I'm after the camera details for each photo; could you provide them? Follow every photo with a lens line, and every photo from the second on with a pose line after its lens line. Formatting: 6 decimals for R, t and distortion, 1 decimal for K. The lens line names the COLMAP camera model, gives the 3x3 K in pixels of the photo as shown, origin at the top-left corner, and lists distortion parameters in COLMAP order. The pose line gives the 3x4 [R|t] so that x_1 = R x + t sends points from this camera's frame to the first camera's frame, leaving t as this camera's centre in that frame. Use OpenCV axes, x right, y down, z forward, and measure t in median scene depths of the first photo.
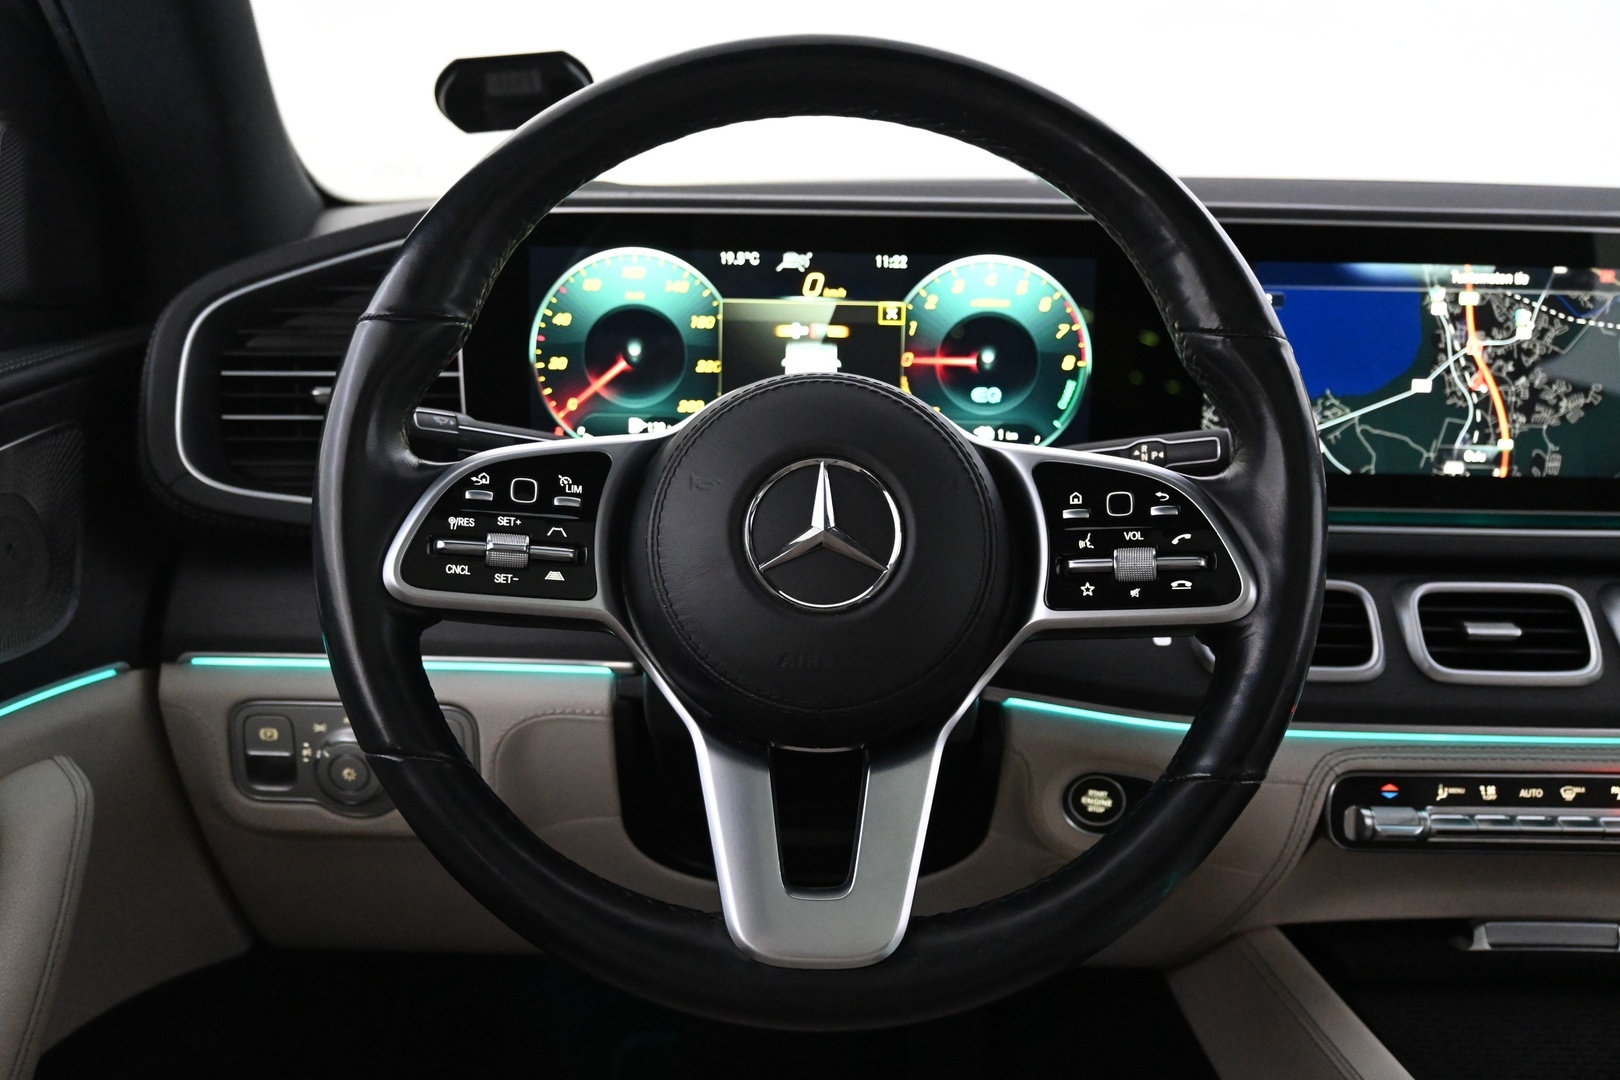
lens RADIAL K [[1494.4, 0, 809.2], [0, 1494.4, 538.1], [0, 0, 1]] dist [-0.012585, 0.000000]
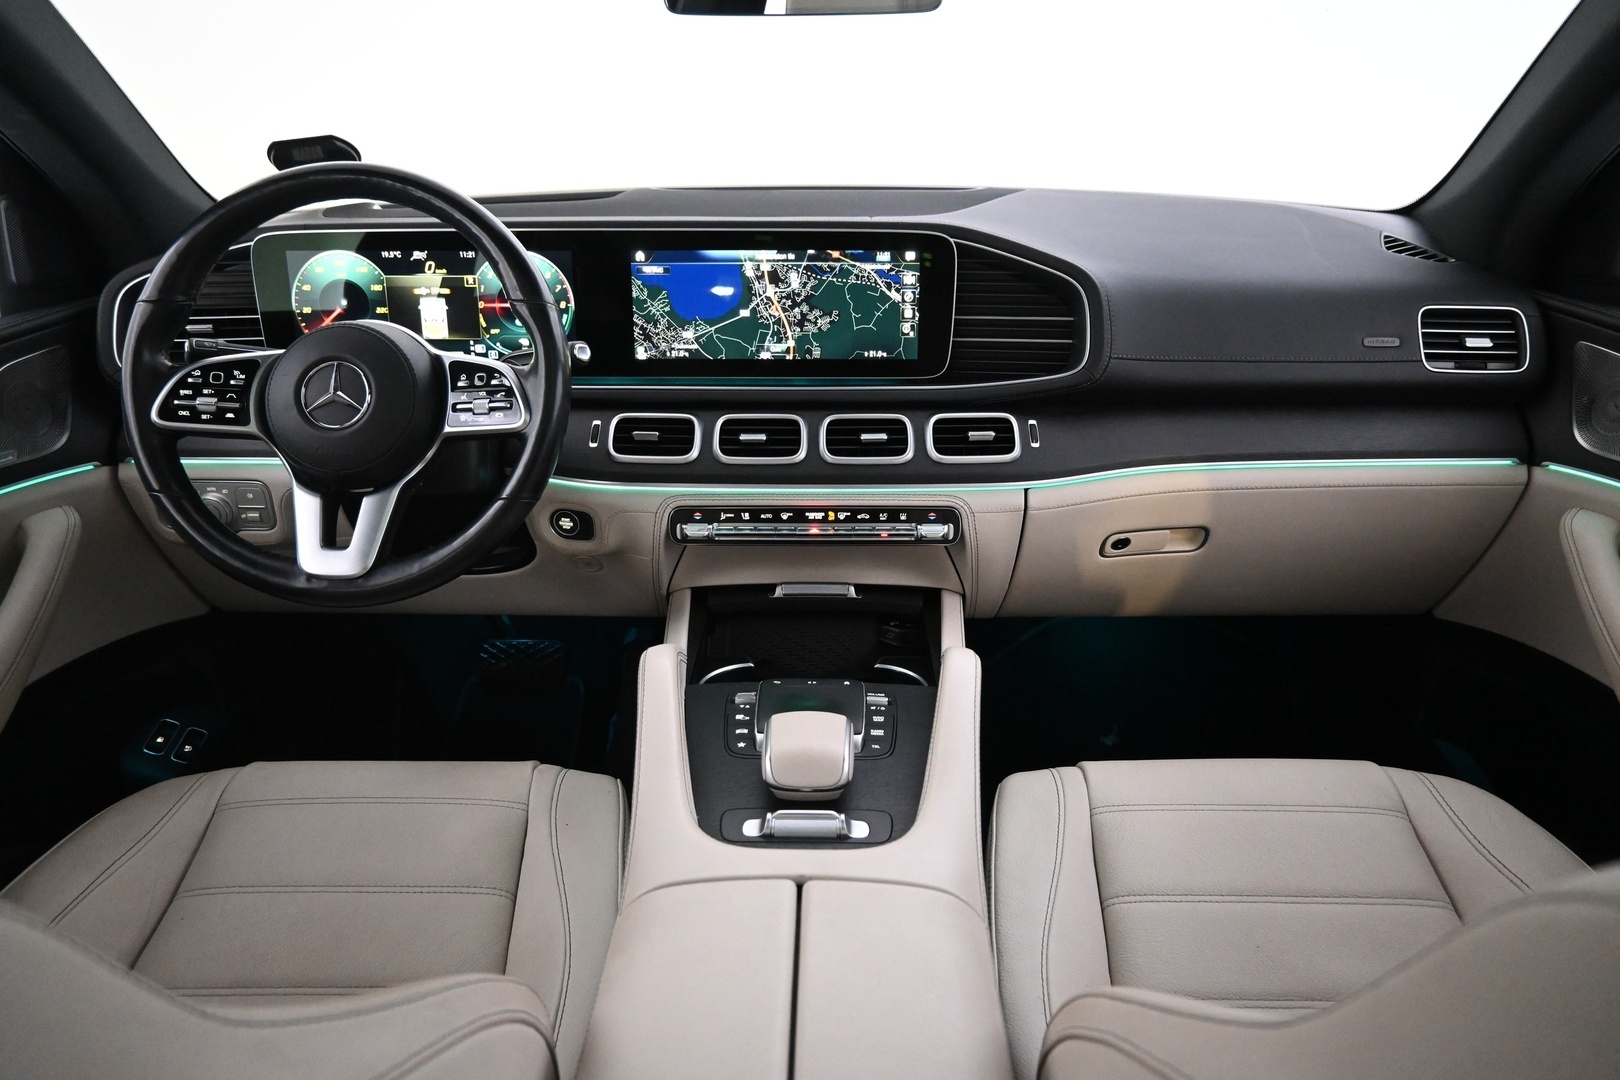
lens RADIAL K [[1113.6, 0, 819.2], [0, 1113.6, 535.2], [0, 0, 1]] dist [-0.005873, -0.004136]
pose [[0.999345, -0.010304, -0.034679, 0.609616], [0.014542, 0.992142, 0.124270, 0.007091], [0.033126, -0.124693, 0.991642, -0.523816]]
